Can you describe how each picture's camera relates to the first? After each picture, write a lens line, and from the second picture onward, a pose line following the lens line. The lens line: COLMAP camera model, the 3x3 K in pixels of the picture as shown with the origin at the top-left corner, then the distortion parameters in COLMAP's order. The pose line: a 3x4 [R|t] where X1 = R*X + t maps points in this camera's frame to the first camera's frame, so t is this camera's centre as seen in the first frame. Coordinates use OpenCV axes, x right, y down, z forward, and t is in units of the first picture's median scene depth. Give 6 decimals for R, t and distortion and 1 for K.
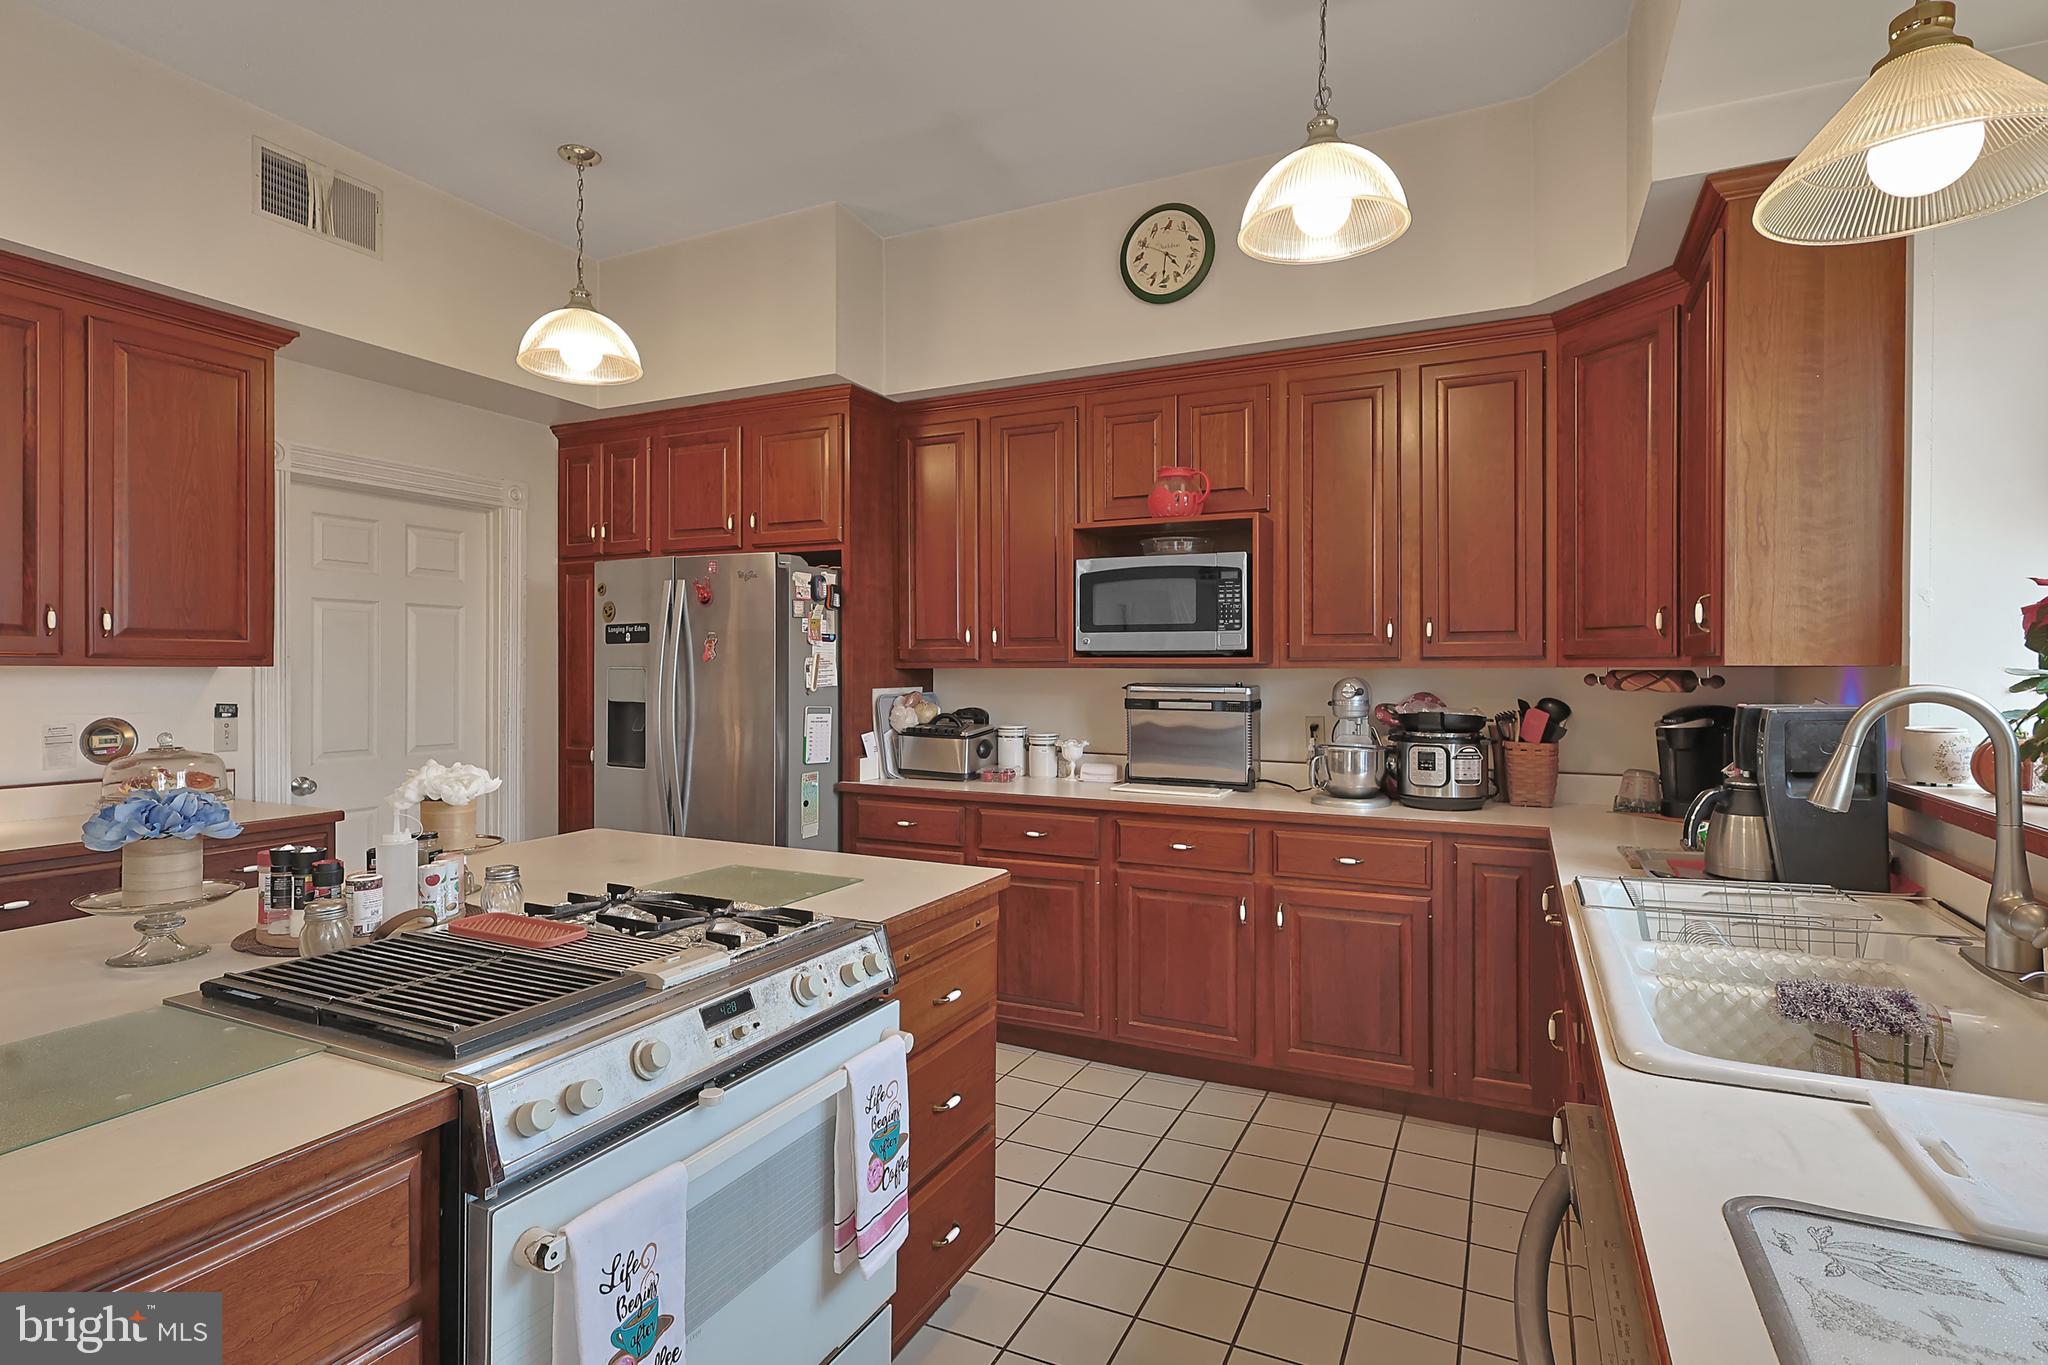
lens RADIAL K [[1022.6, 0, 1030.5], [0, 1022.6, 672.4], [0, 0, 1]] dist [-0.002233, -0.000235]
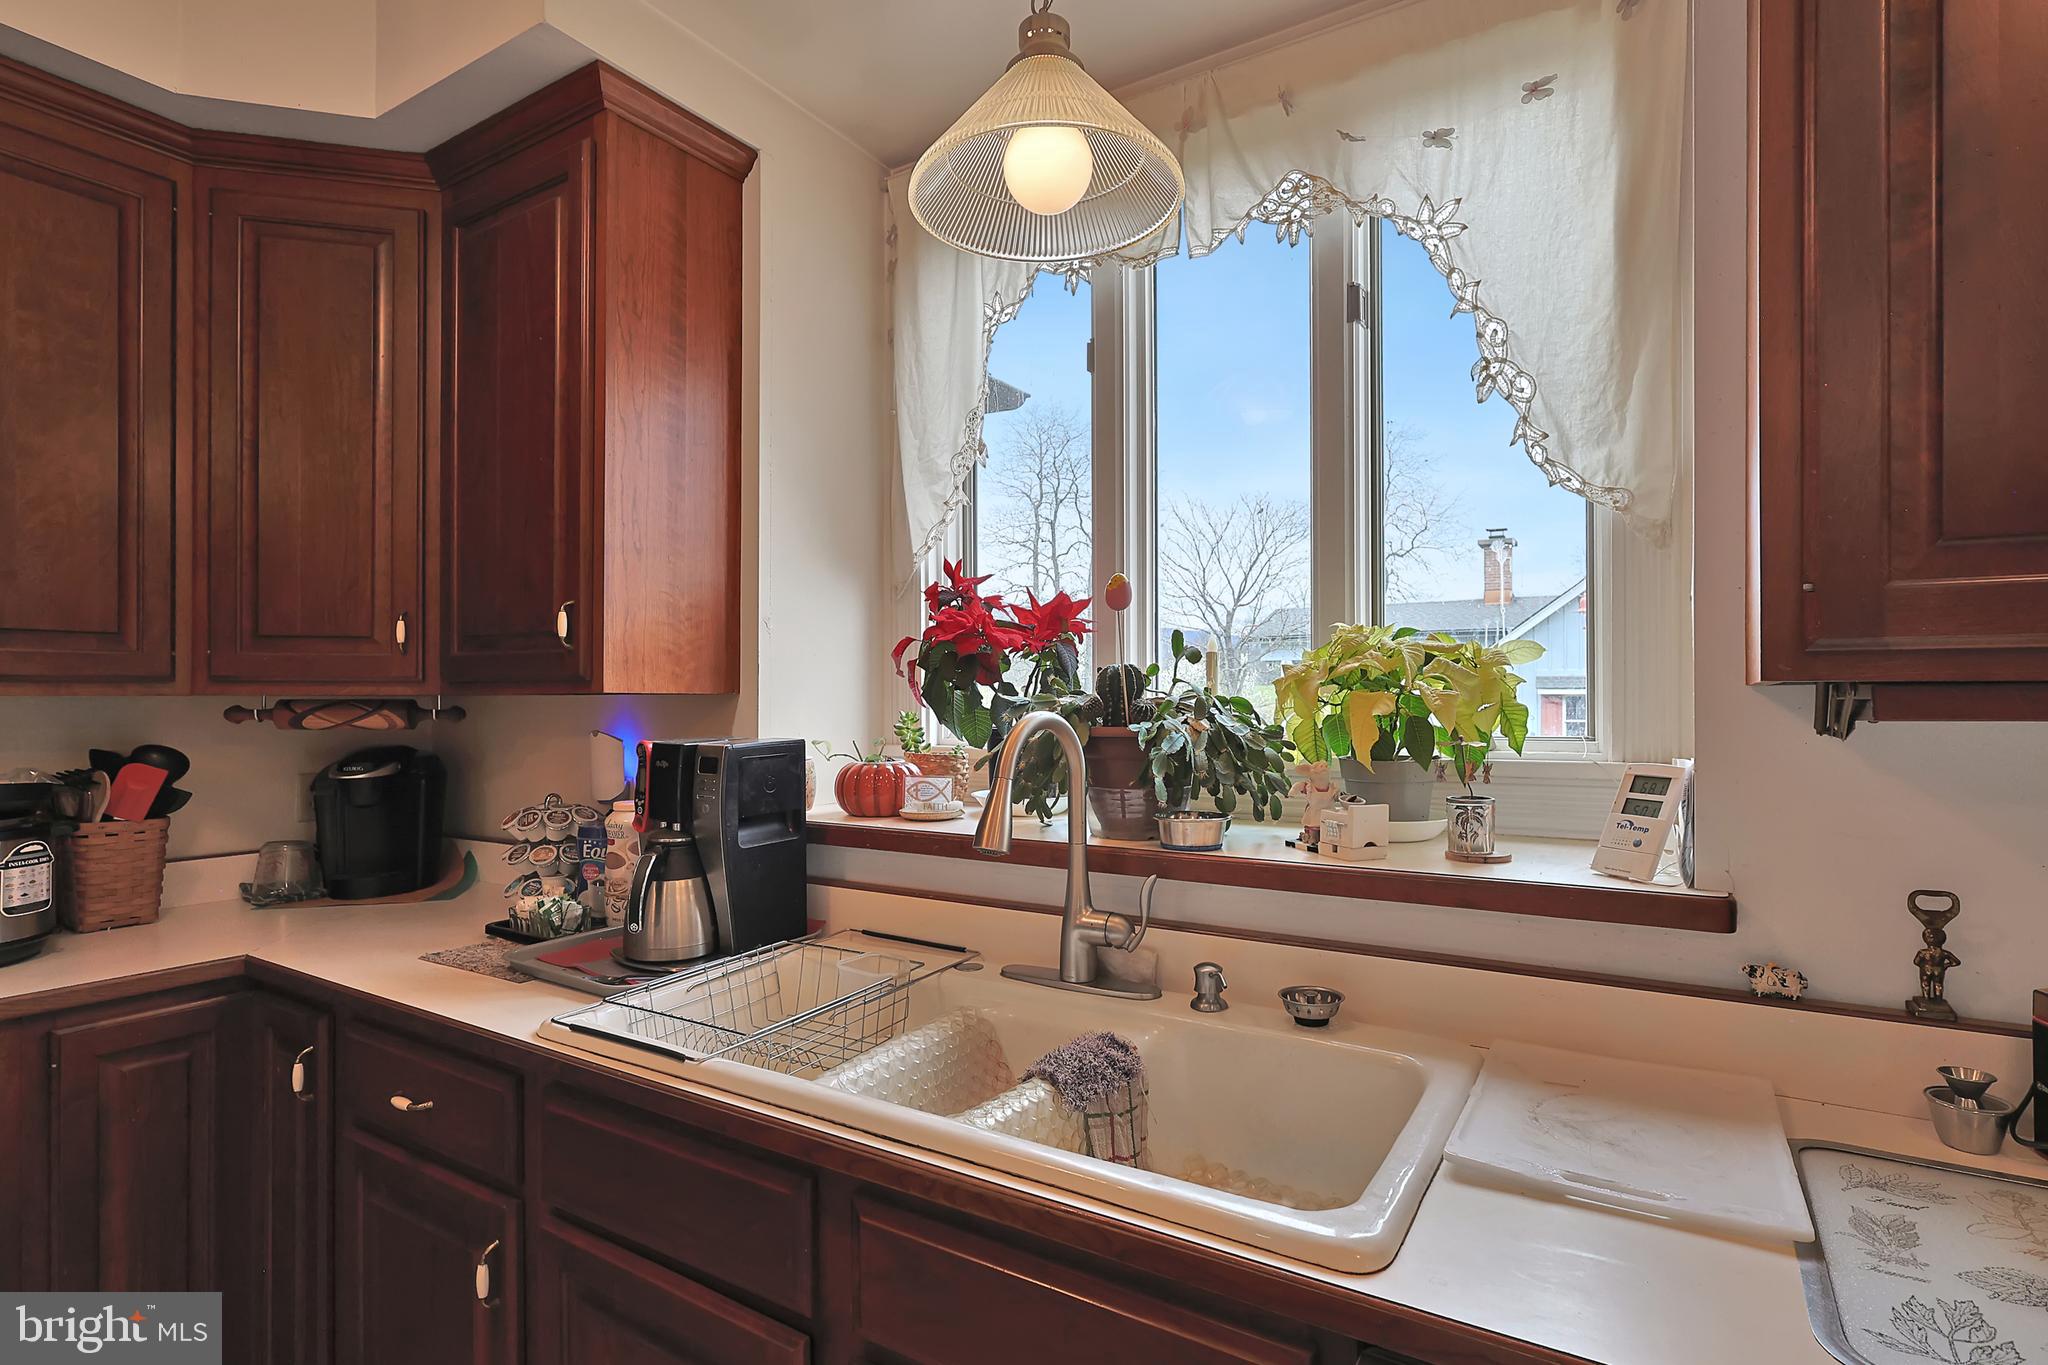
lens RADIAL K [[1031.0, 0, 1031.2], [0, 1031.0, 689.9], [0, 0, 1]] dist [-0.000132, 0.000503]
pose [[0.121920, 0.007080, 0.992515, -0.046479], [0.004865, 0.999958, -0.007731, -0.000774], [-0.992528, 0.005772, 0.121880, 0.386211]]
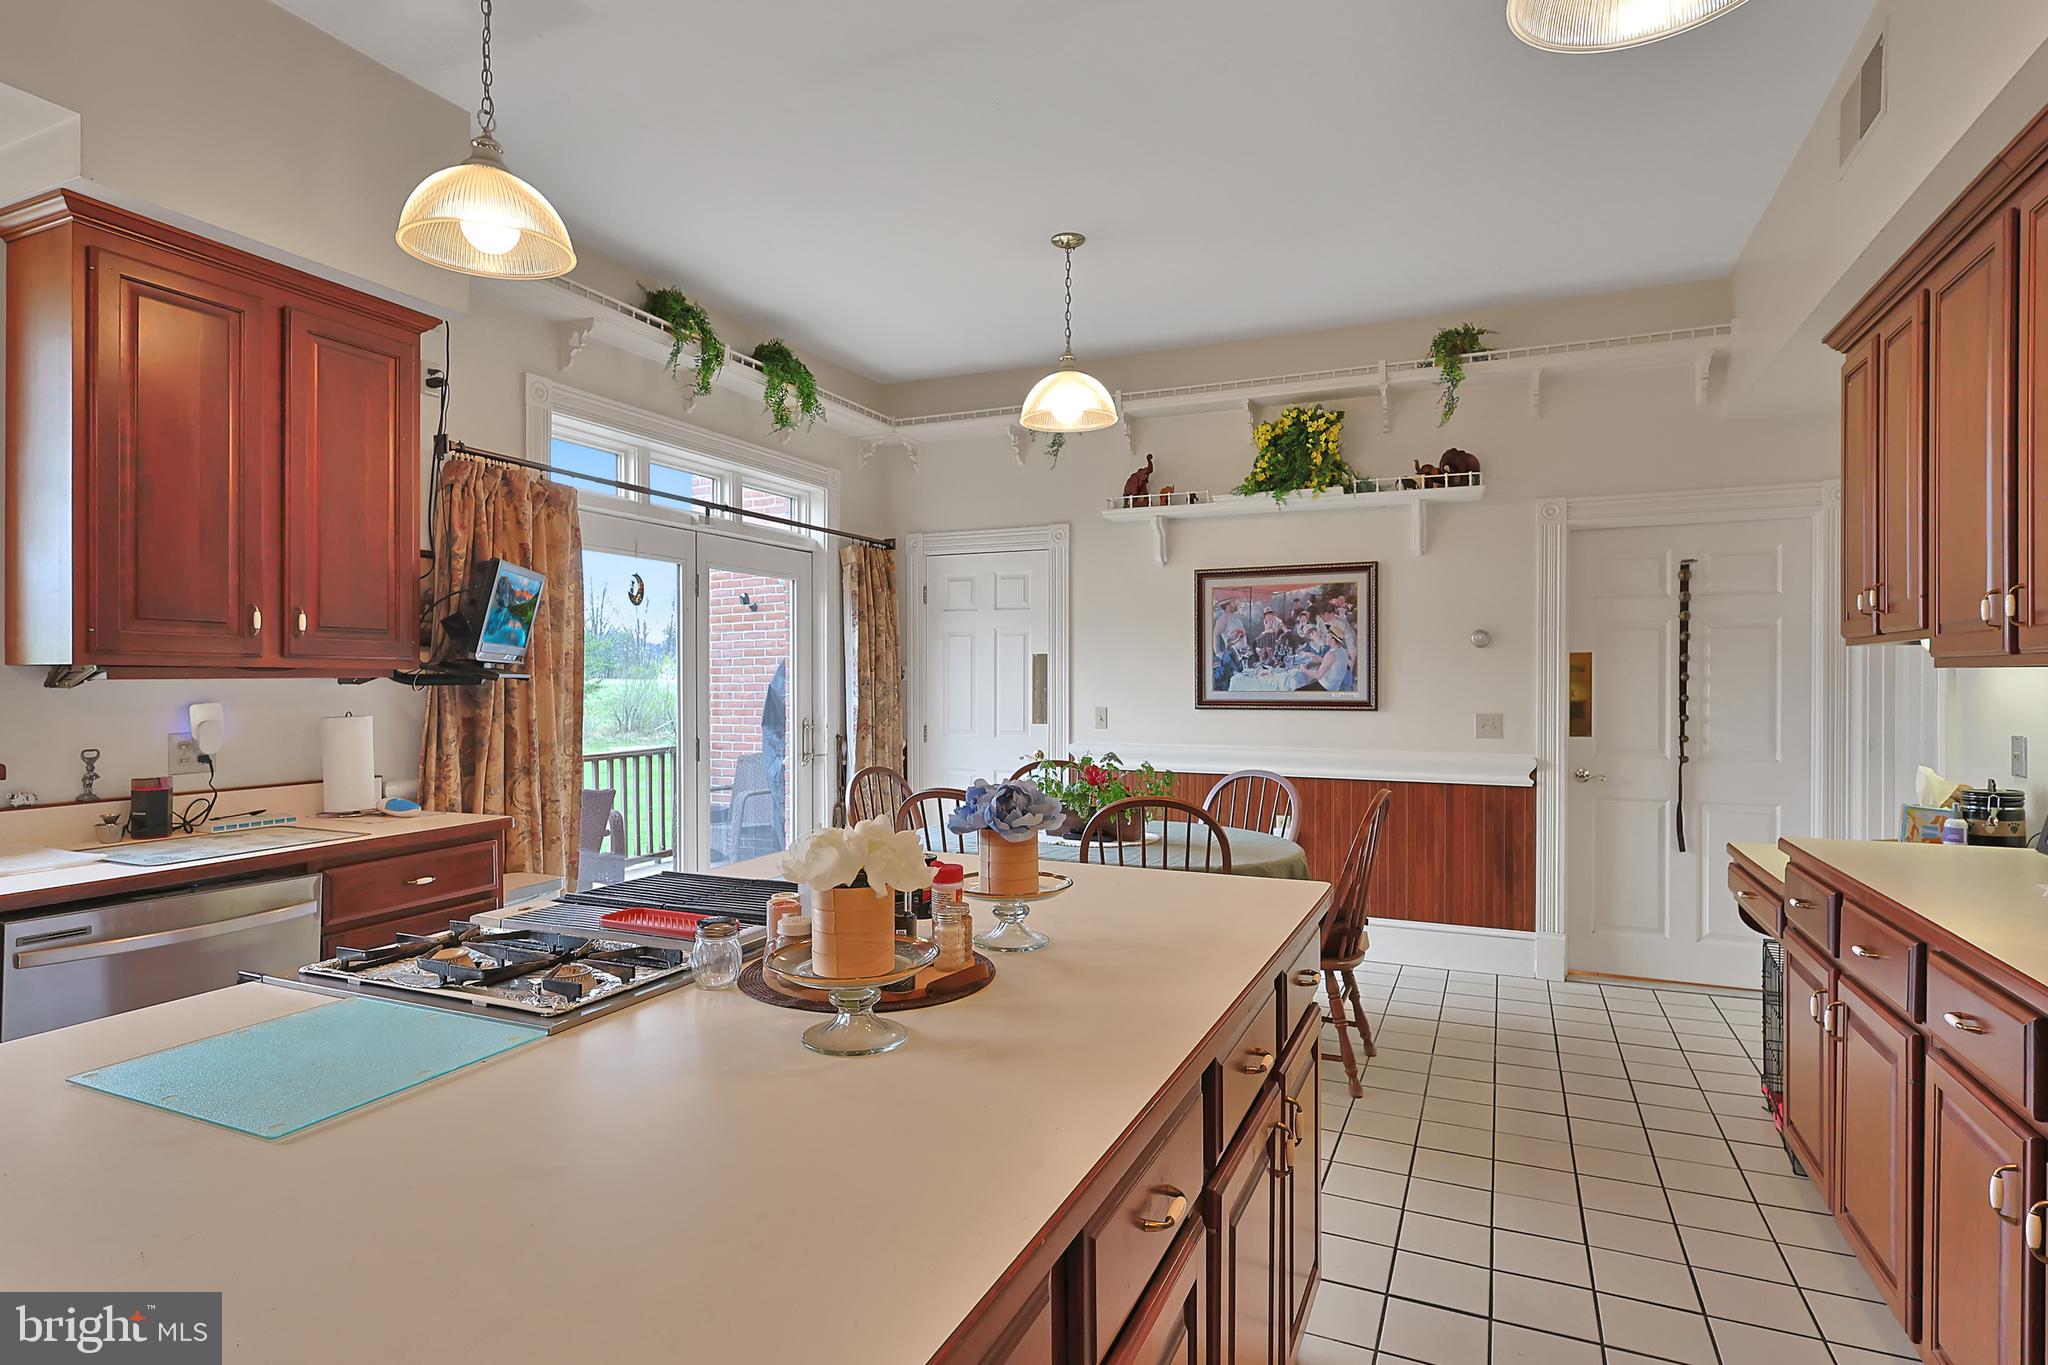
lens RADIAL K [[1024.4, 0, 1028.6], [0, 1024.4, 682.3], [0, 0, 1]] dist [-0.001346, 0.000714]
pose [[-0.999948, -0.001365, -0.010119, -0.403751], [-0.001432, 0.999977, 0.006608, 0.002769], [0.010109, 0.006623, -0.999927, 0.936230]]
